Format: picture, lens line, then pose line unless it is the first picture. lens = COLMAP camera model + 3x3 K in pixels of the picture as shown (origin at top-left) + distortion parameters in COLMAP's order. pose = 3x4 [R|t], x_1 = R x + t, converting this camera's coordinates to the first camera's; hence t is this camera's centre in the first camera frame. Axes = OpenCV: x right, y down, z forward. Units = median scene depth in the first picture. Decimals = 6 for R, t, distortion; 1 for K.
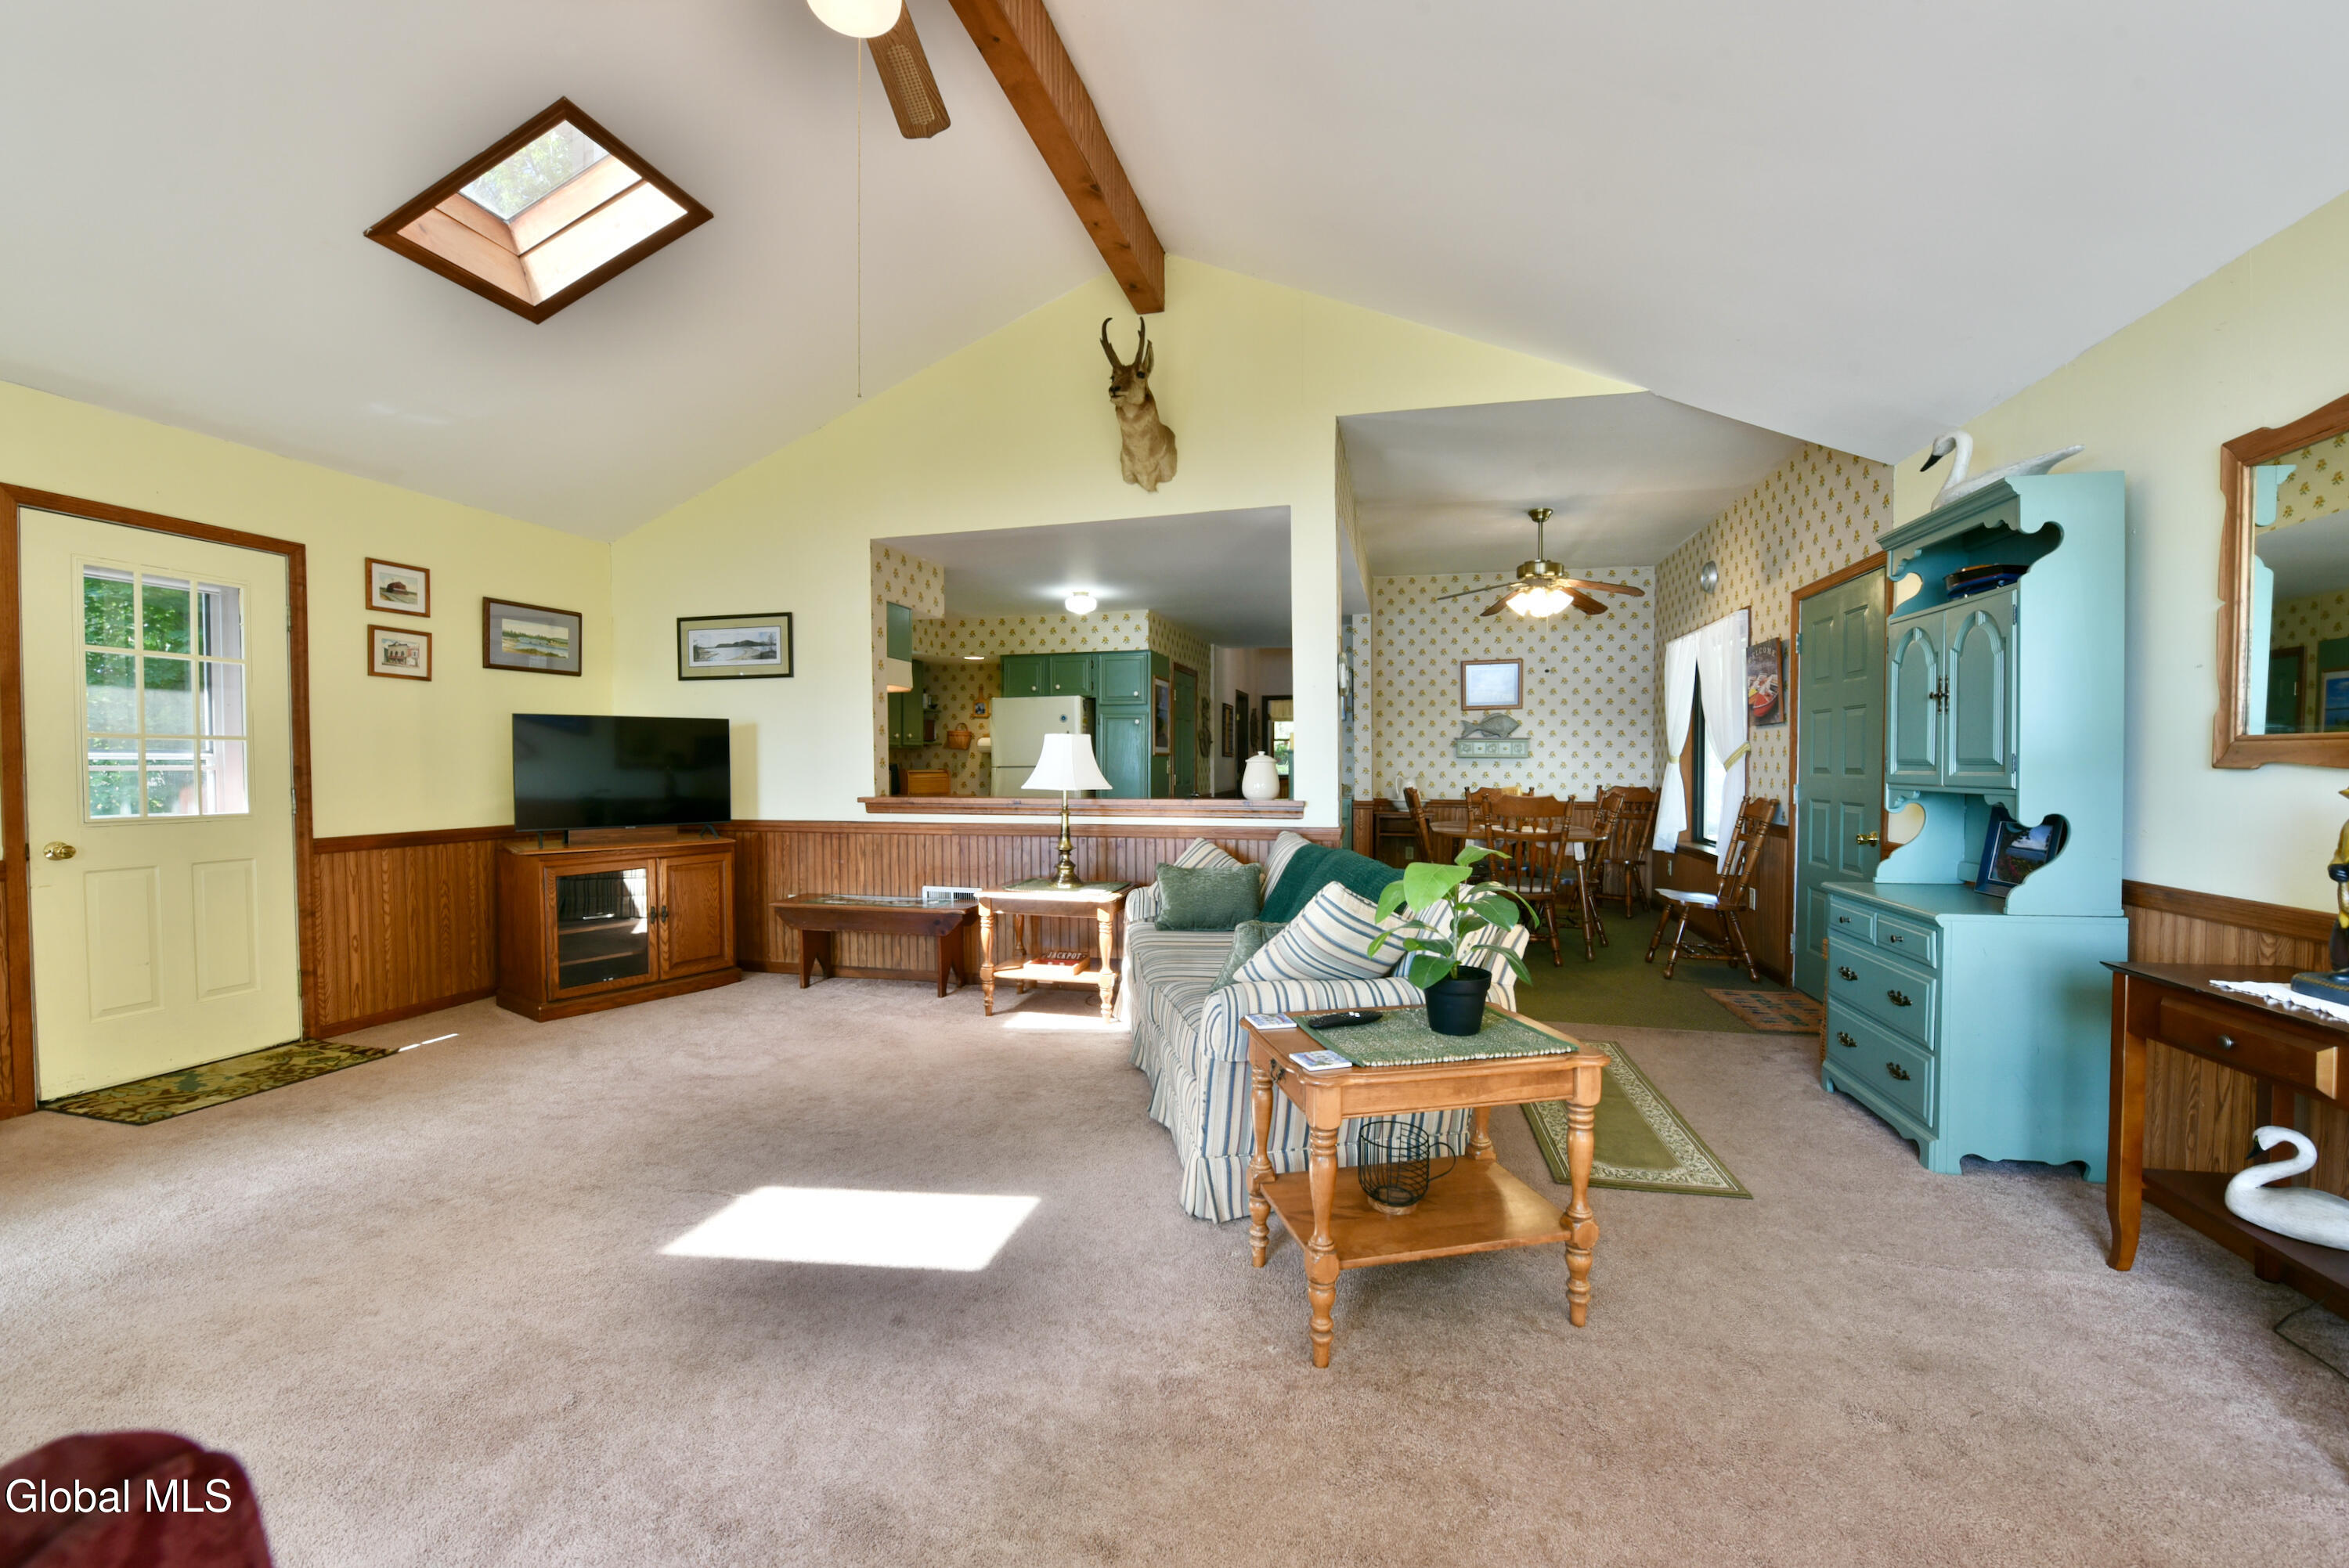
lens RADIAL K [[957.3, 0, 1194.0], [0, 957.3, 789.4], [0, 0, 1]] dist [-0.013124, -0.003307]
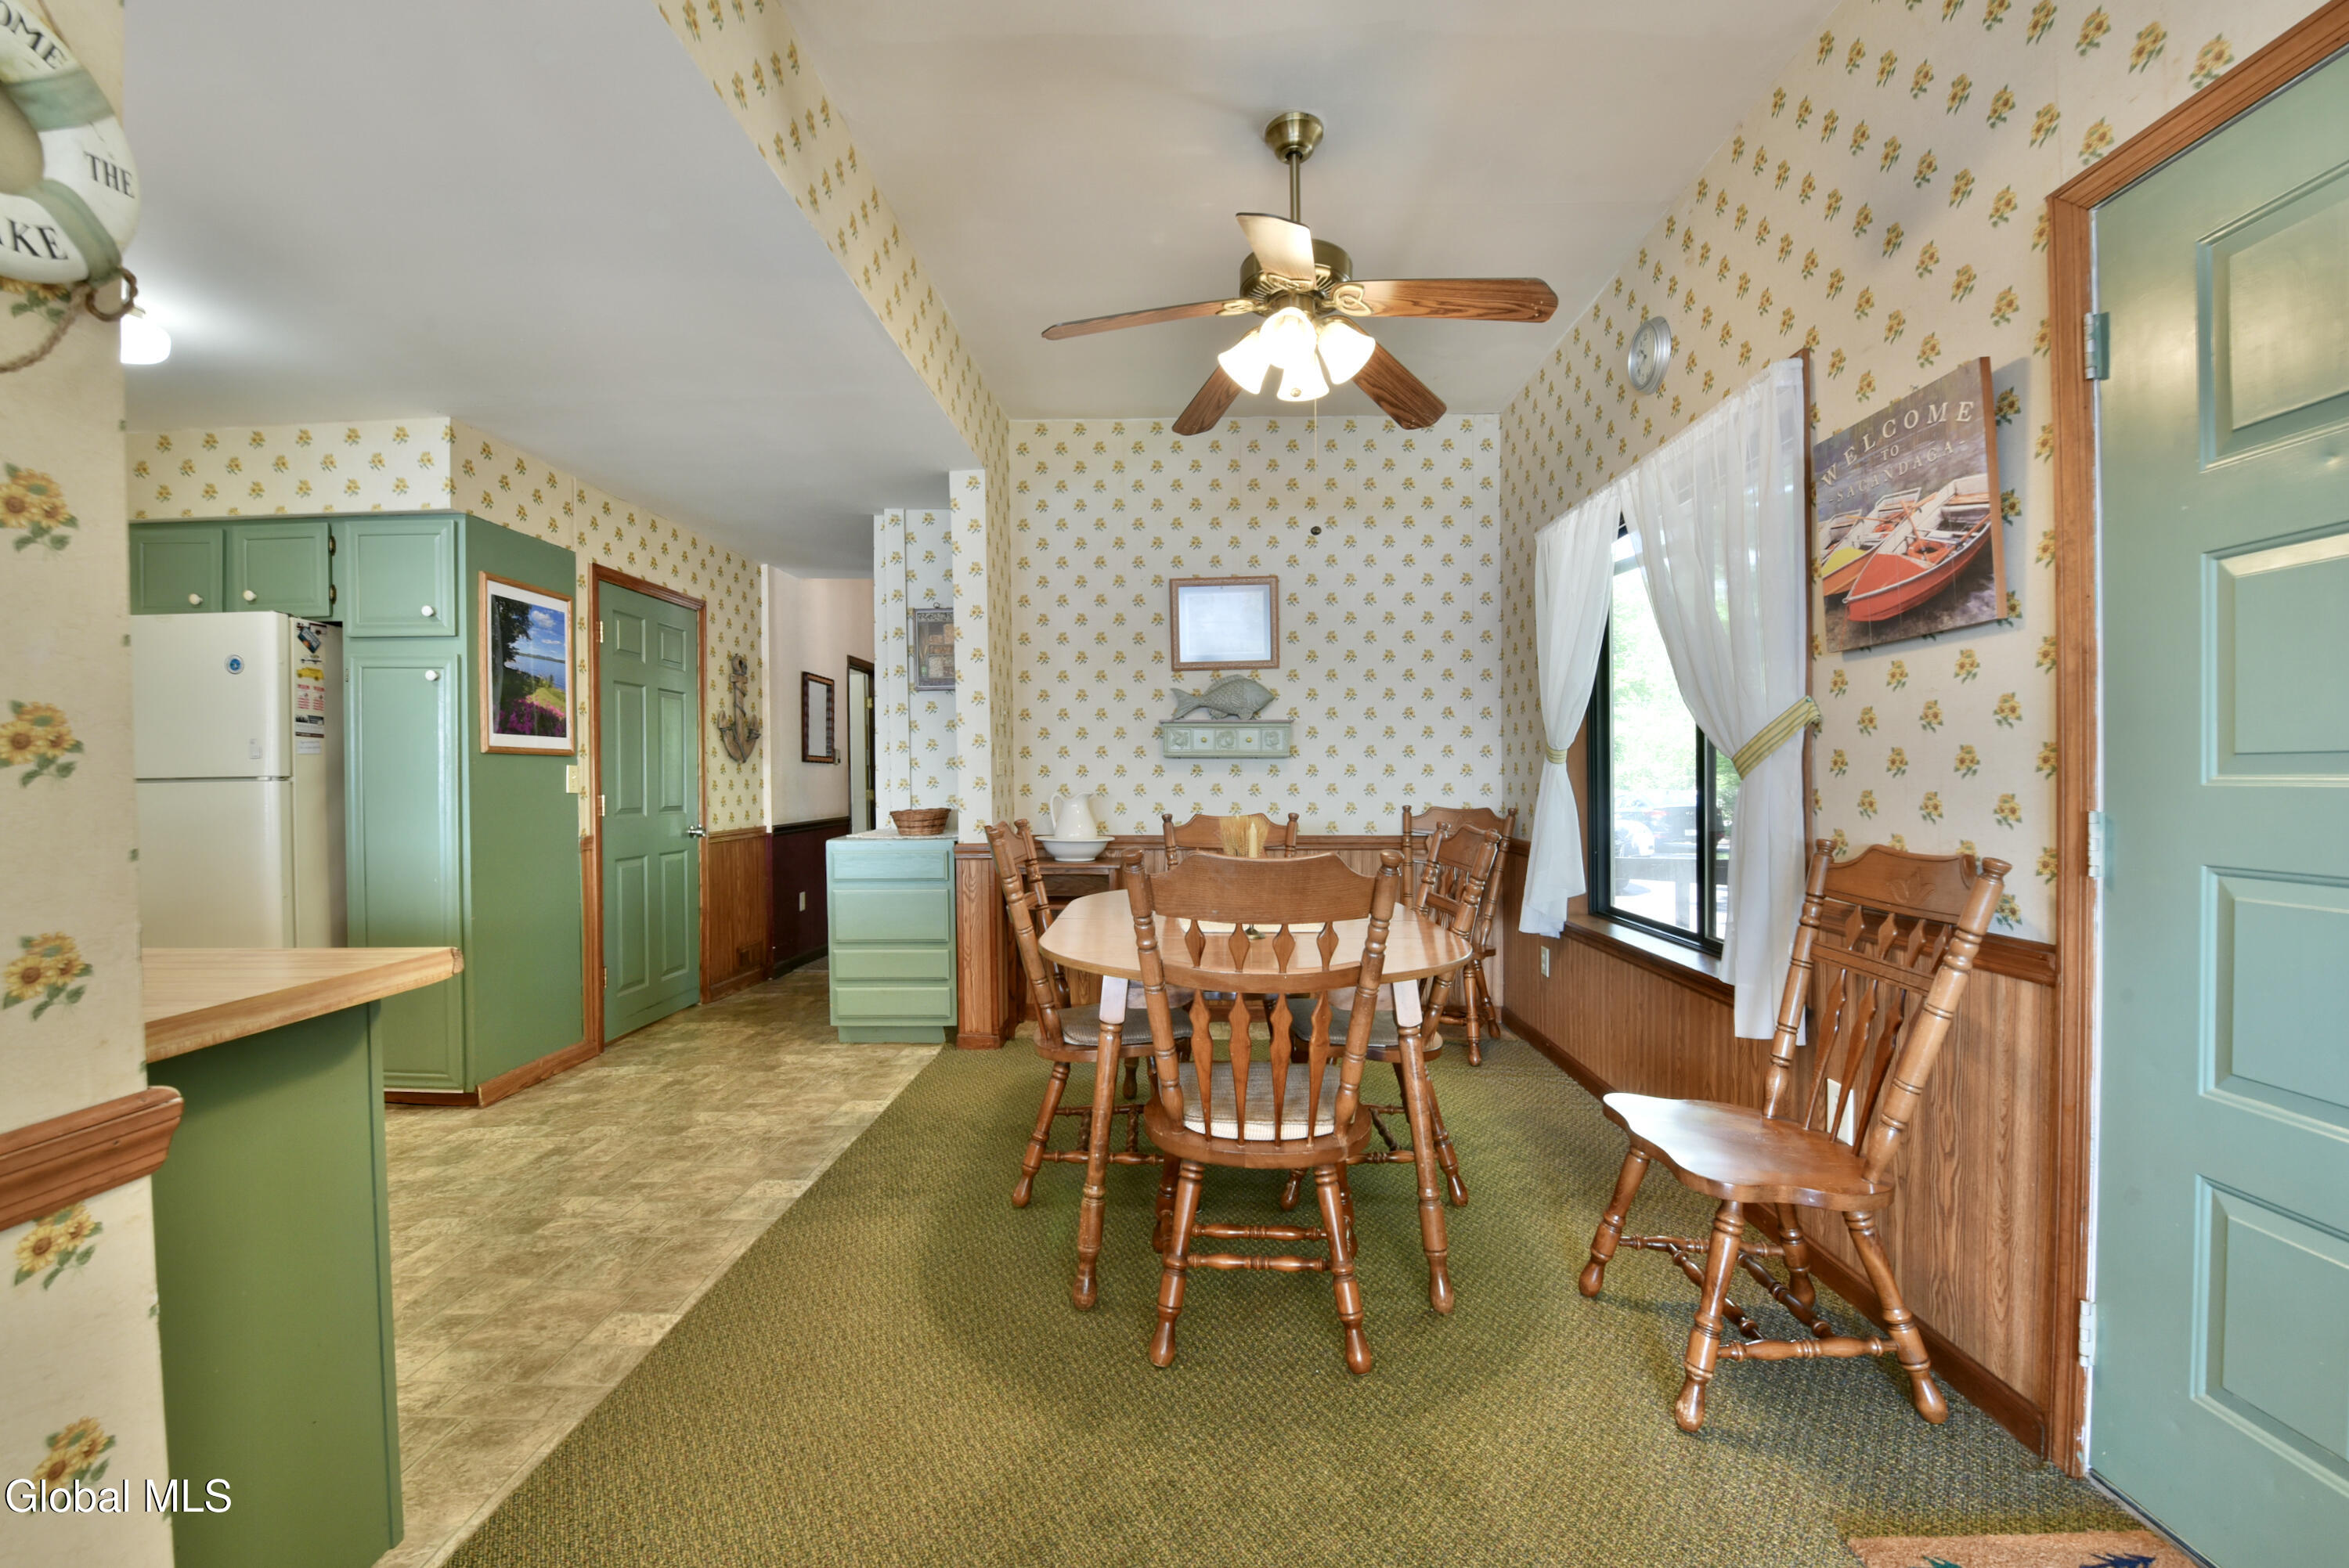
lens RADIAL K [[957.3, 0, 1179.4], [0, 957.3, 791.2], [0, 0, 1]] dist [-0.013124, -0.003307]
pose [[0.979838, -0.008969, 0.199593, 0.288063], [0.011749, 0.999850, -0.012746, -0.011710], [-0.199449, 0.014834, 0.979796, 0.770374]]
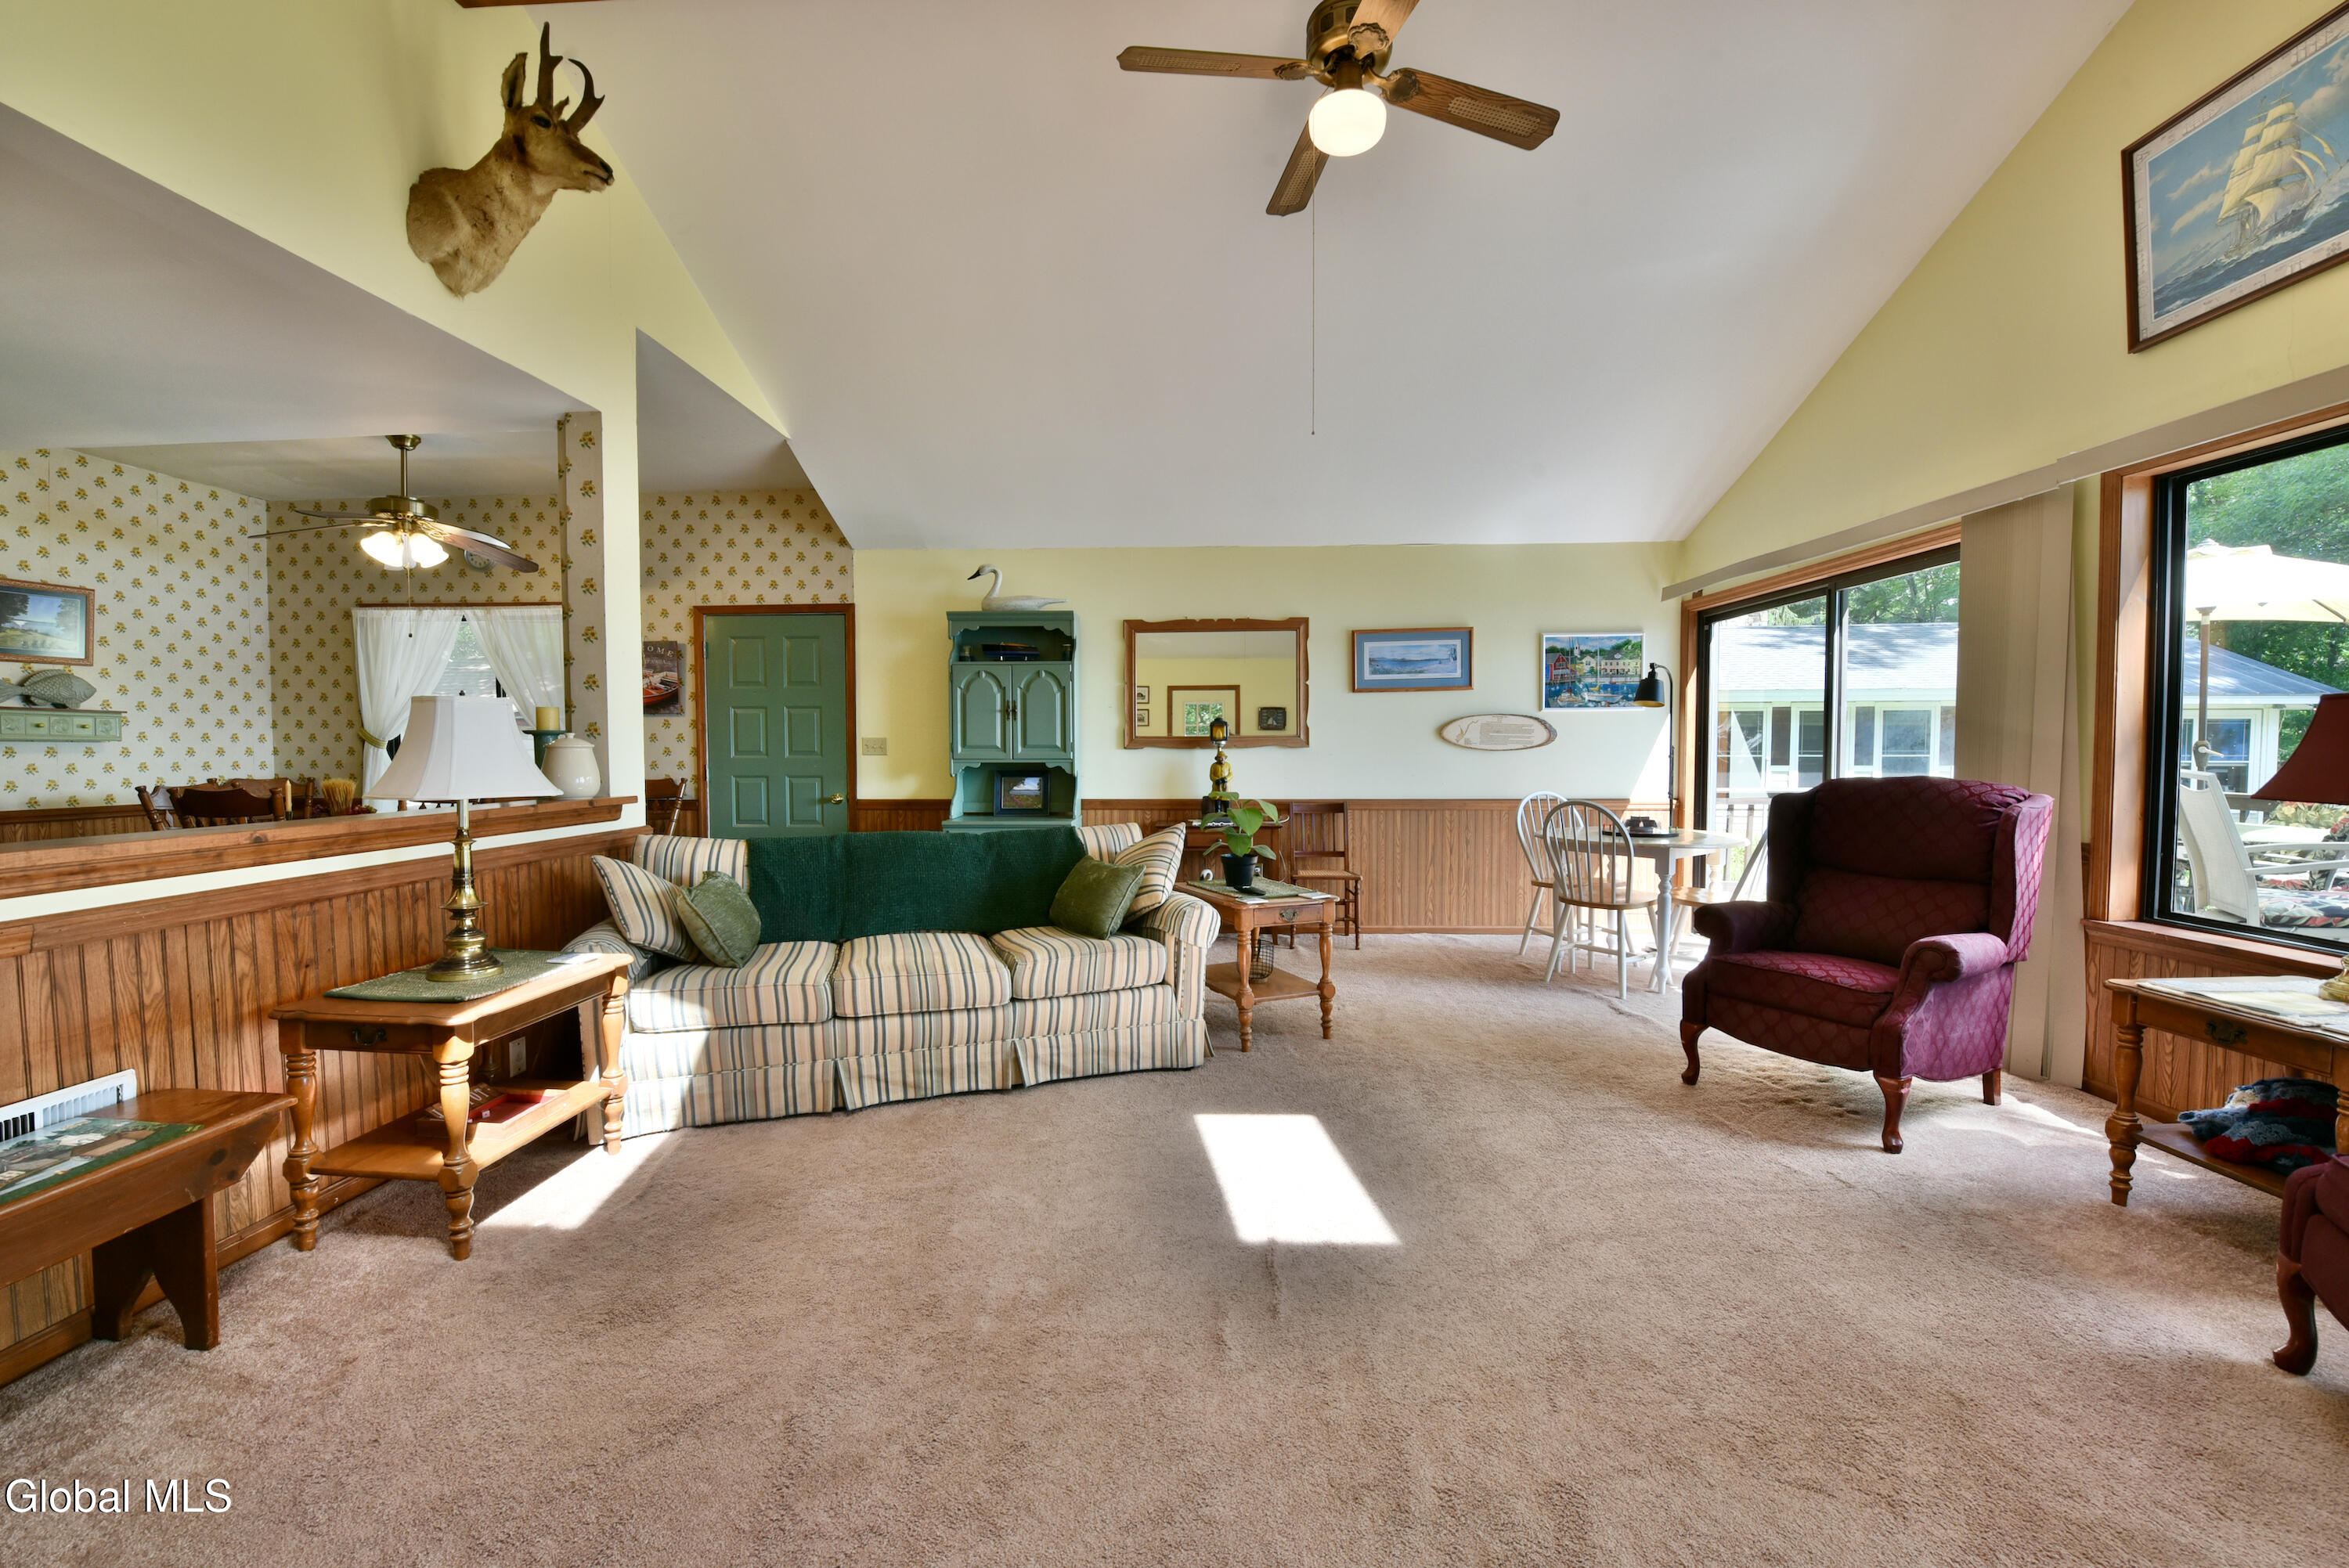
lens RADIAL K [[957.3, 0, 1166.7], [0, 957.3, 782.4], [0, 0, 1]] dist [-0.013124, -0.003307]
pose [[-0.171540, -0.038398, 0.984429, -0.676444], [0.027836, 0.998652, 0.043804, -0.020560], [-0.984784, 0.034917, -0.170240, 0.633524]]
